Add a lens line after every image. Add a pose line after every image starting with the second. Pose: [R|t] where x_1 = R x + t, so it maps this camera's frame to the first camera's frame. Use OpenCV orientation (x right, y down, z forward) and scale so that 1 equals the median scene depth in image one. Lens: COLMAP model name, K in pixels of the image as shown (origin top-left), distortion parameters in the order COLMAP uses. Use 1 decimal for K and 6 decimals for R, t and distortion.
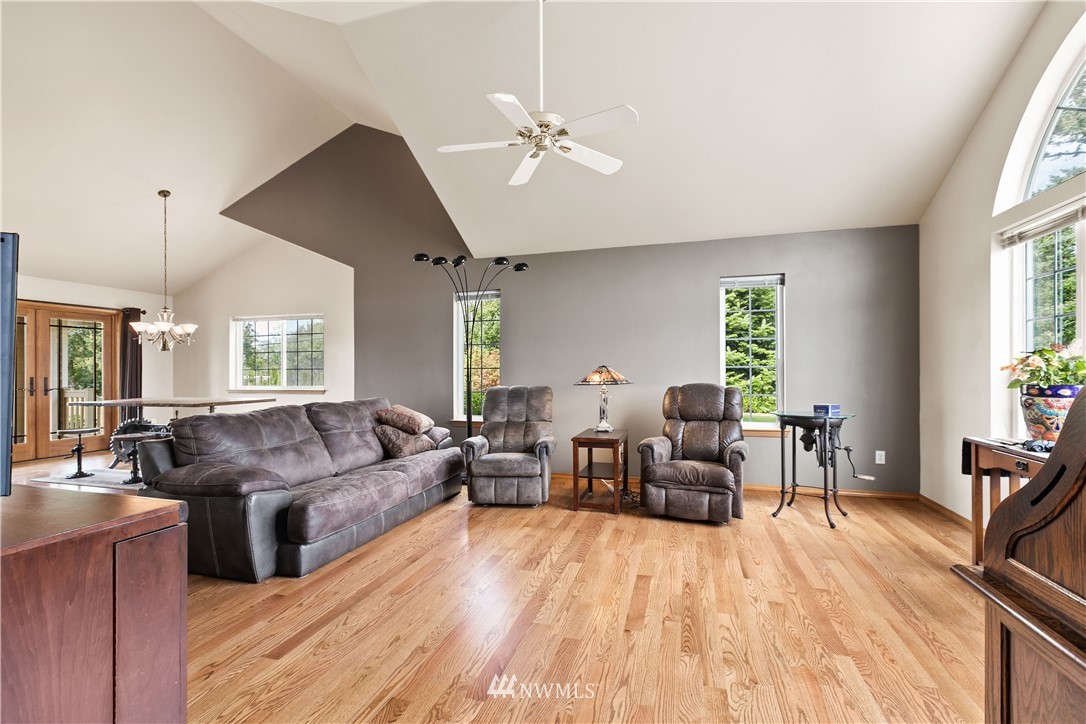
lens RADIAL K [[485.2, 0, 540.9], [0, 485.2, 371.9], [0, 0, 1]] dist [-0.000046, -0.000043]
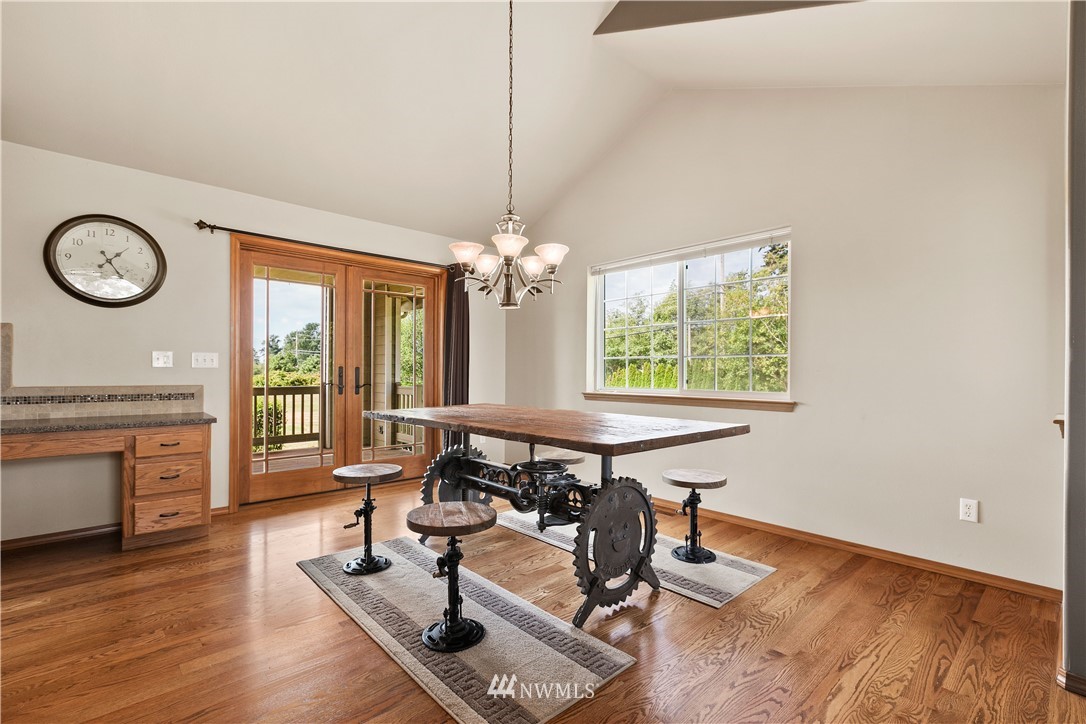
lens RADIAL K [[485.2, 0, 540.9], [0, 485.2, 371.9], [0, 0, 1]] dist [-0.000046, -0.000043]
pose [[0.857285, 0.011599, -0.514711, -0.727929], [-0.012460, 0.999921, 0.001780, 0.021186], [0.514691, 0.004887, 0.857362, 0.884178]]
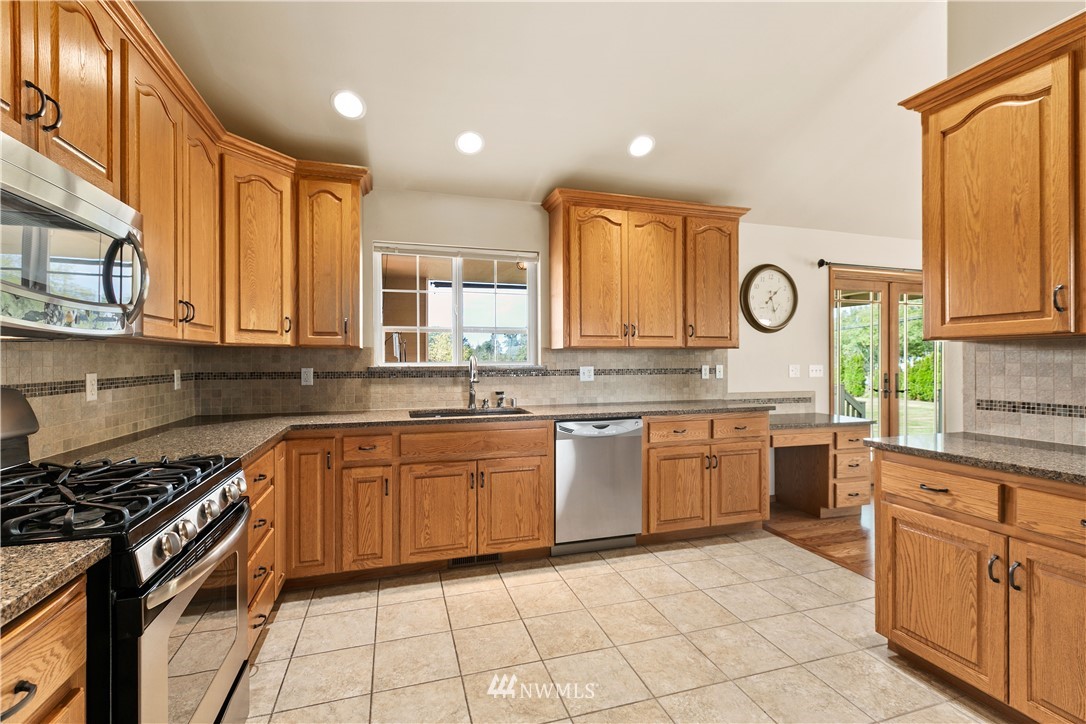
lens RADIAL K [[479.7, 0, 543.0], [0, 479.7, 362.0], [0, 0, 1]] dist [-0.001377, -0.000286]
pose [[0.557394, 0.008597, -0.830204, -1.140697], [-0.004826, 0.999963, 0.007114, -0.015070], [0.830234, 0.000041, 0.557415, 0.217680]]
